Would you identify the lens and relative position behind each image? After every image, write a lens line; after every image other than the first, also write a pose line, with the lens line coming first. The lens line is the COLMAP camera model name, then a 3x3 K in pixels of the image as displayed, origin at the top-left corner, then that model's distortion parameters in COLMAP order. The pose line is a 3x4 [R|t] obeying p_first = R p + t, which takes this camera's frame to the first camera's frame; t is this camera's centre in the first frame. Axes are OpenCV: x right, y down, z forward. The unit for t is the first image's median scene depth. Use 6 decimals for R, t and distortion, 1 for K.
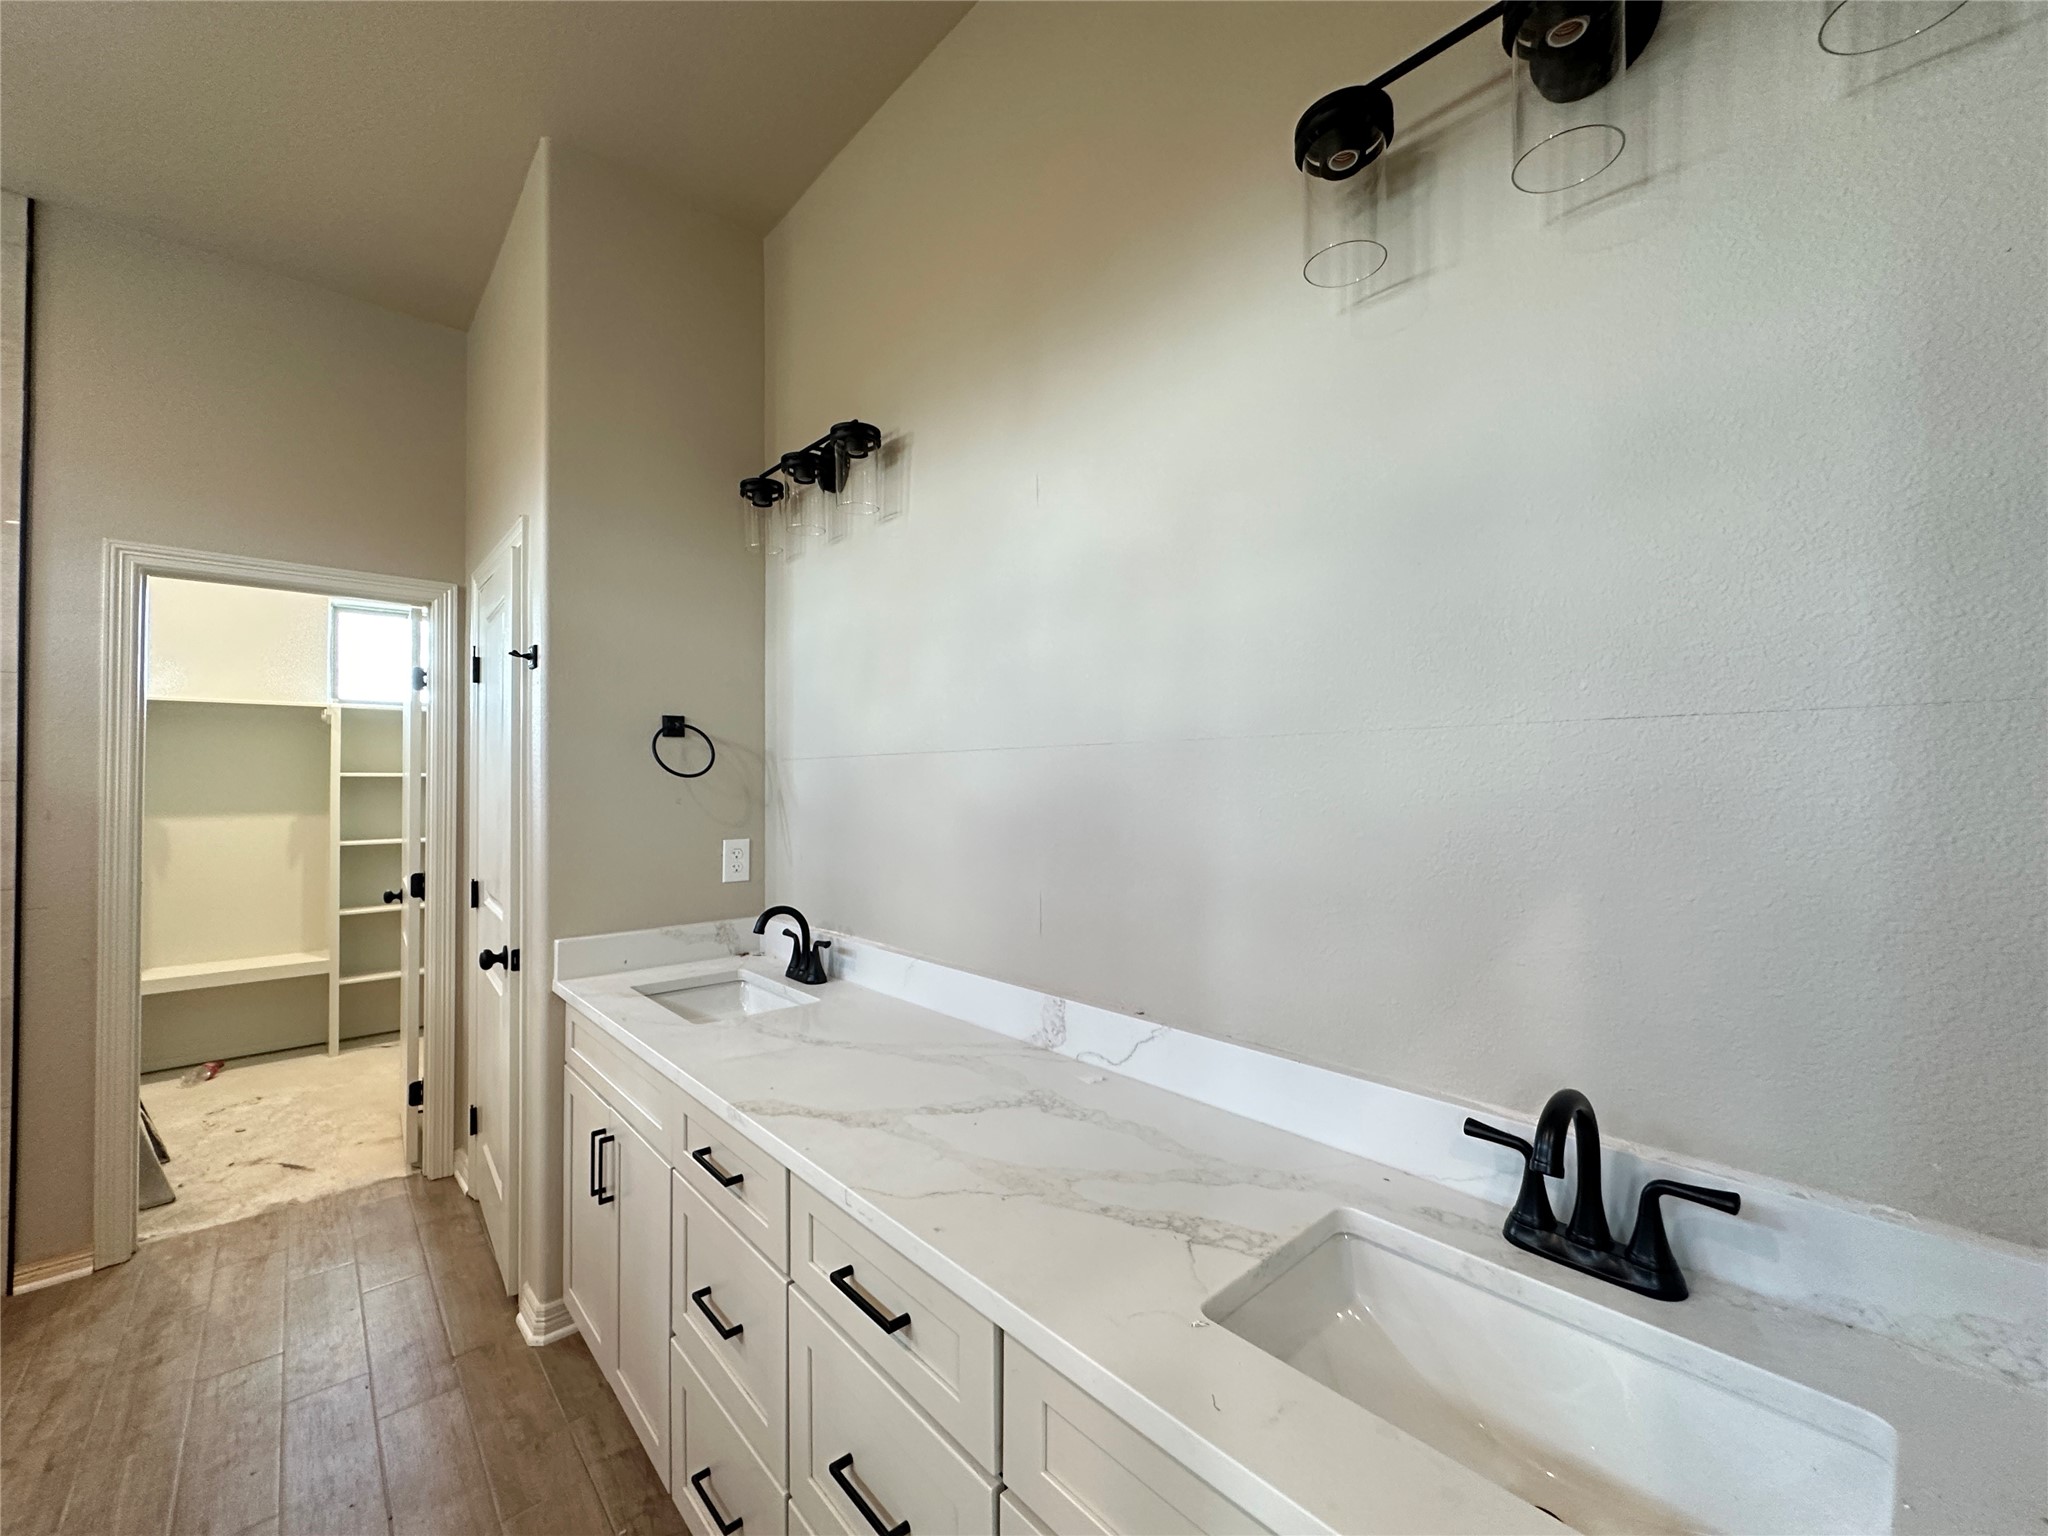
lens RADIAL K [[816.6, 0, 1011.3], [0, 816.6, 769.8], [0, 0, 1]] dist [-0.003769, 0.001027]
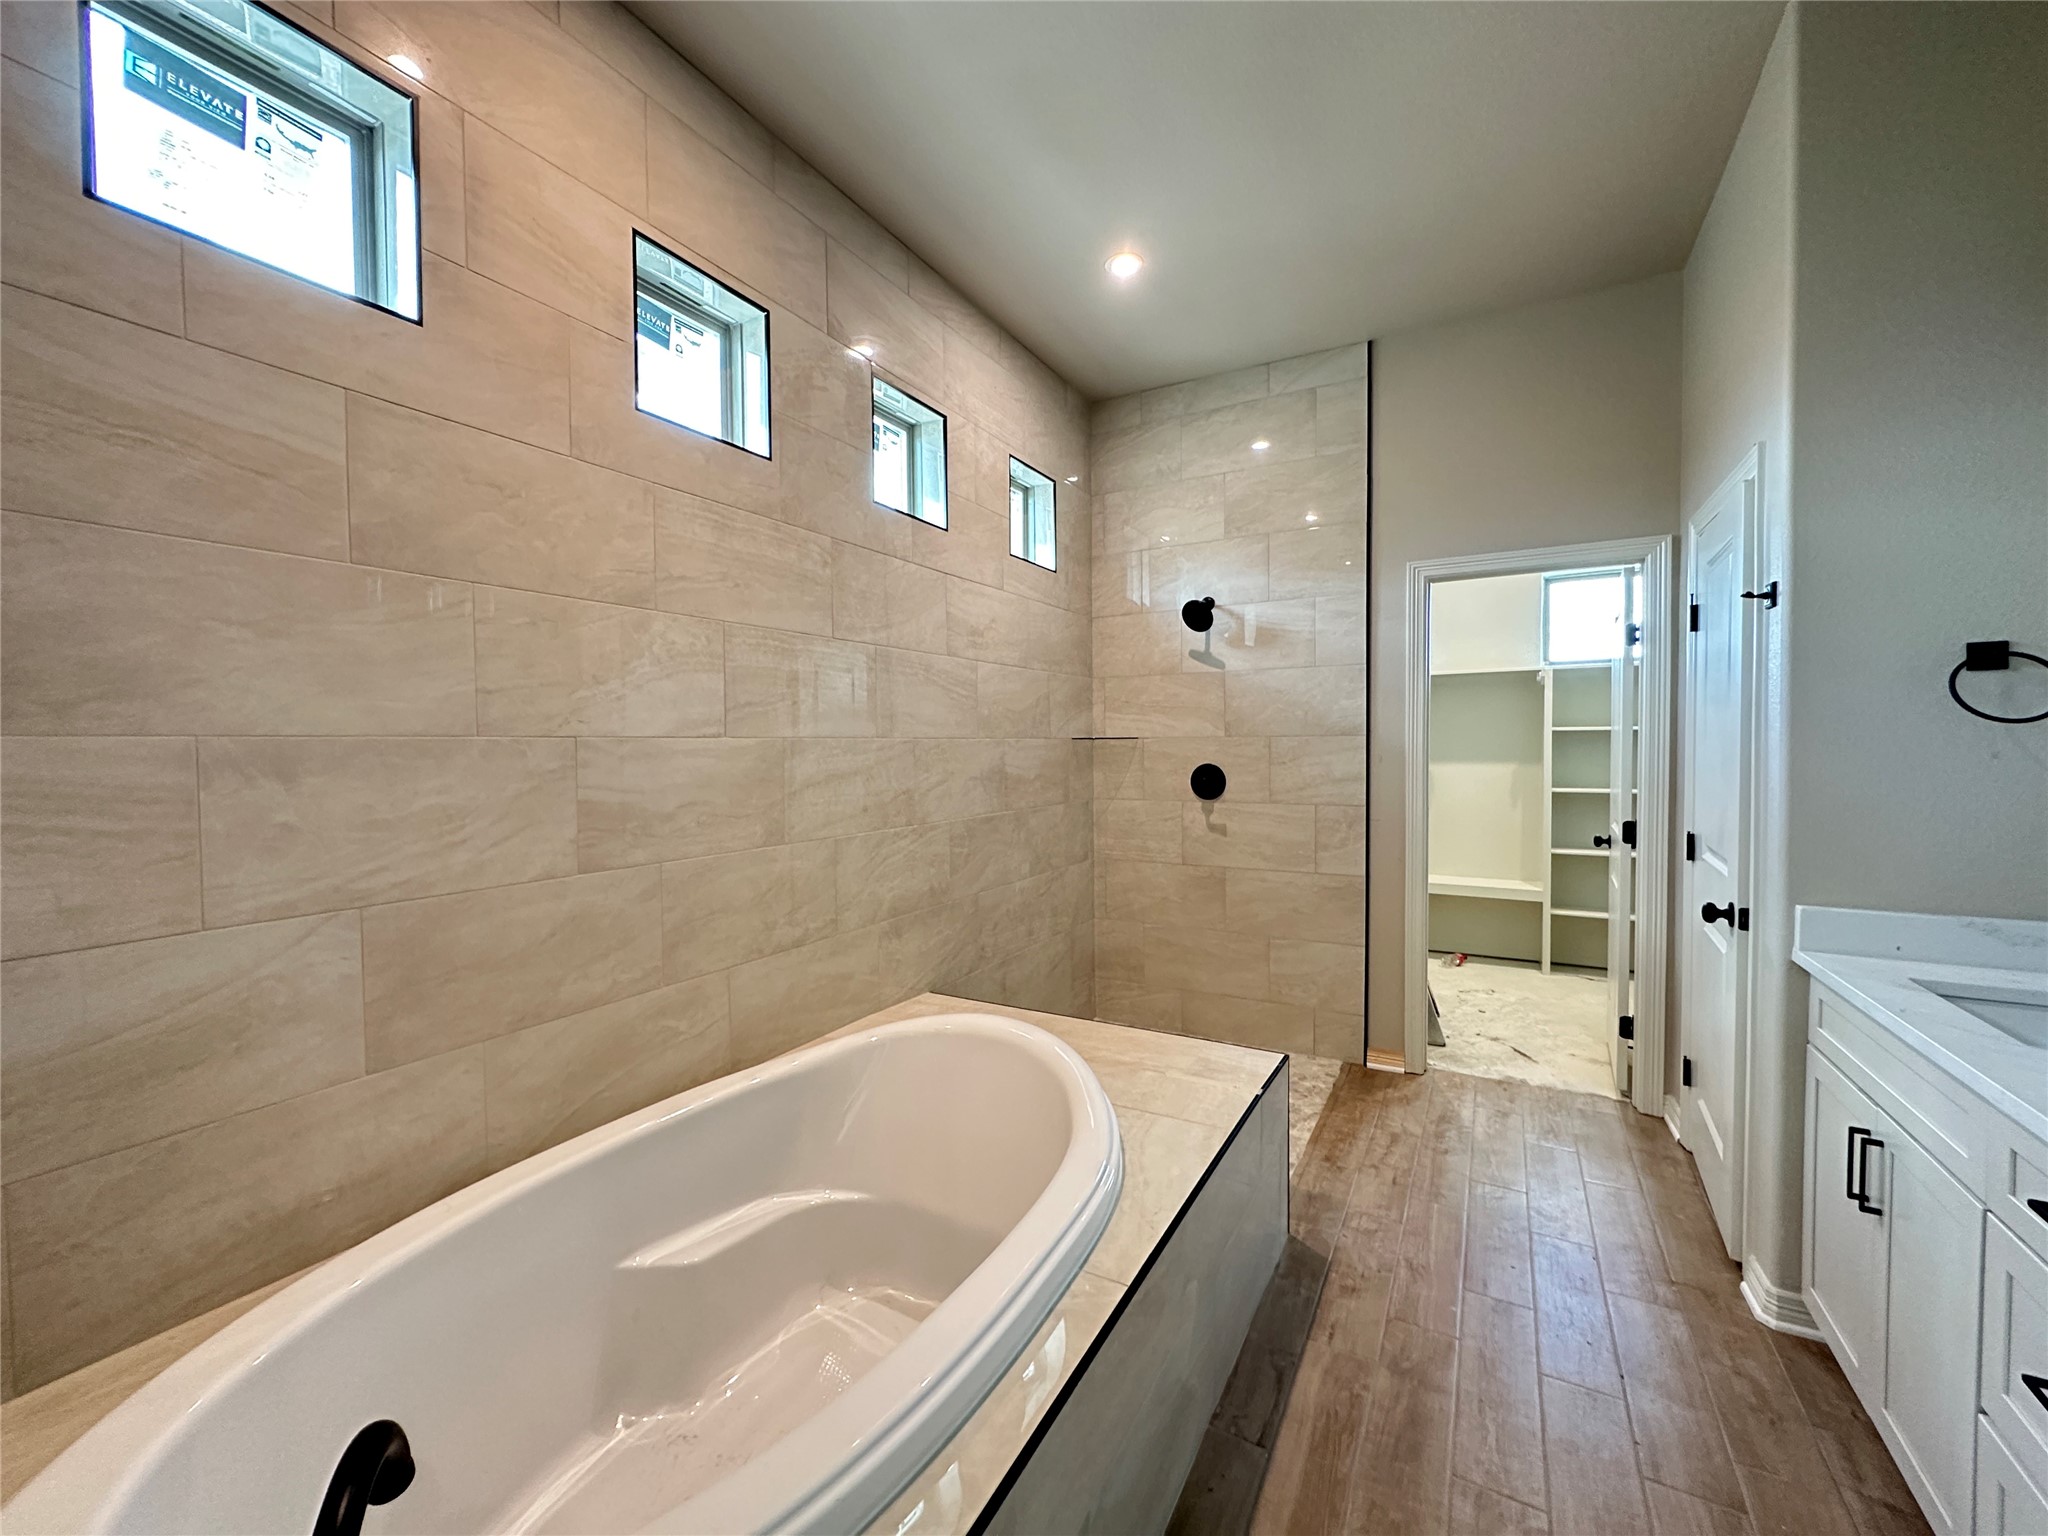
lens RADIAL K [[816.6, 0, 1025.9], [0, 816.6, 765.3], [0, 0, 1]] dist [-0.003769, 0.001027]
pose [[0.321966, 0.028569, -0.946320, 0.015686], [0.017348, 0.999199, 0.036068, 0.004894], [0.946592, -0.028030, 0.321212, -0.088332]]
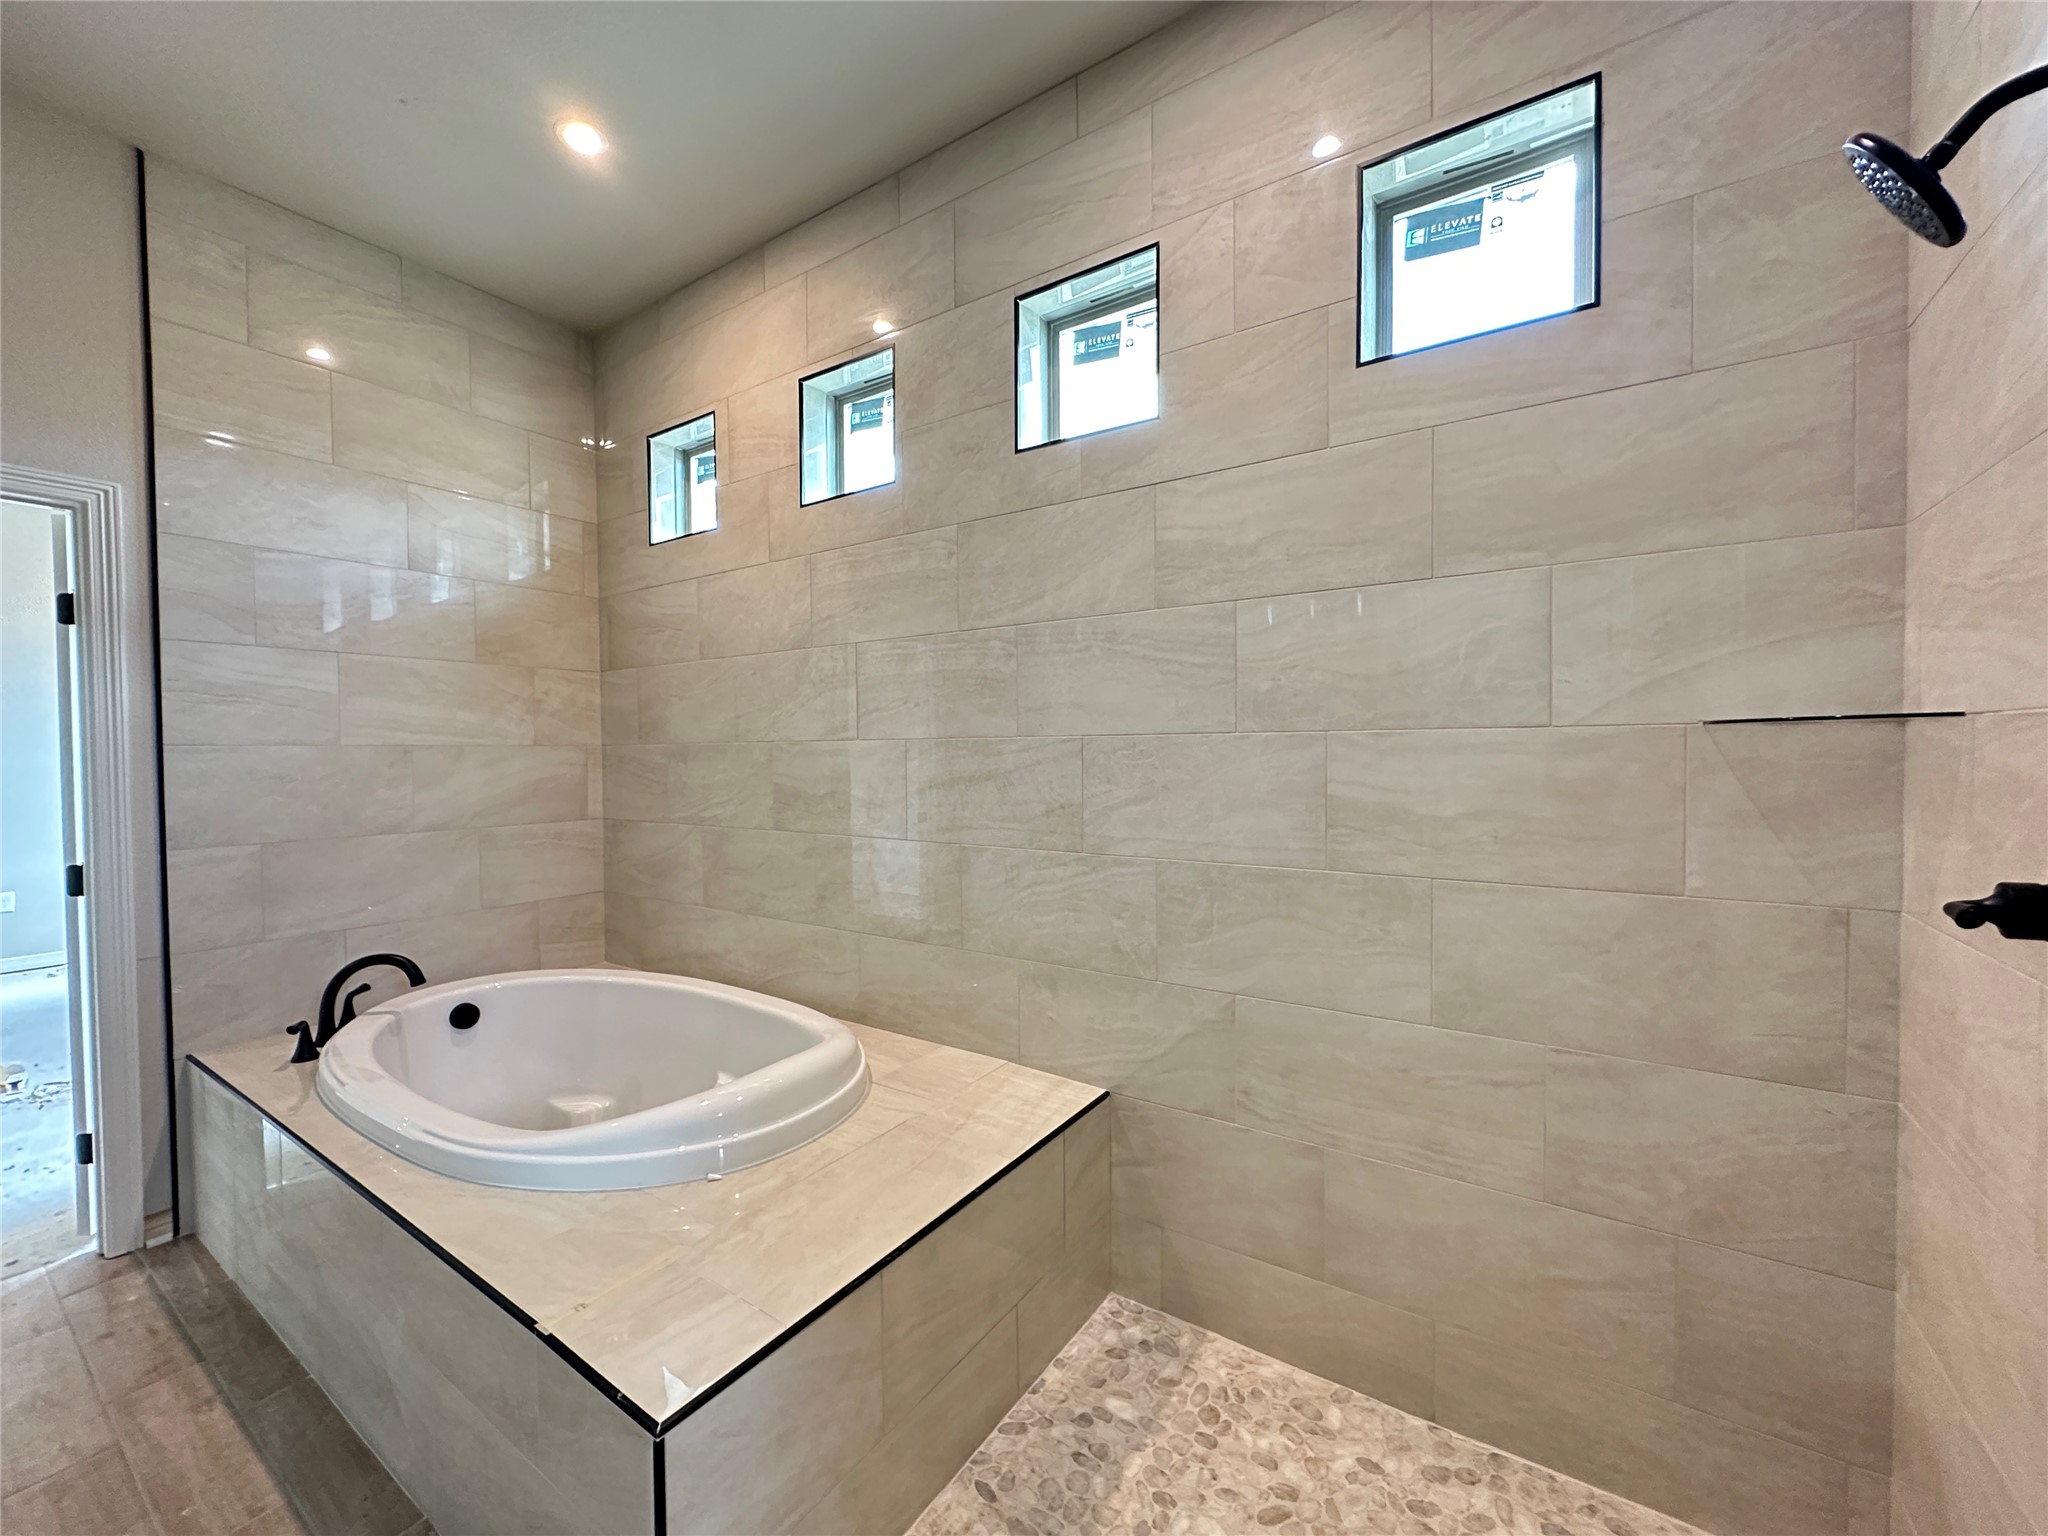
lens RADIAL K [[816.6, 0, 1069.4], [0, 816.6, 768.9], [0, 0, 1]] dist [-0.003769, 0.001027]
pose [[-0.963681, 0.018976, -0.266381, -0.996420], [0.016505, 0.999798, 0.011512, 0.033335], [0.266545, 0.006698, -0.963799, 1.083258]]
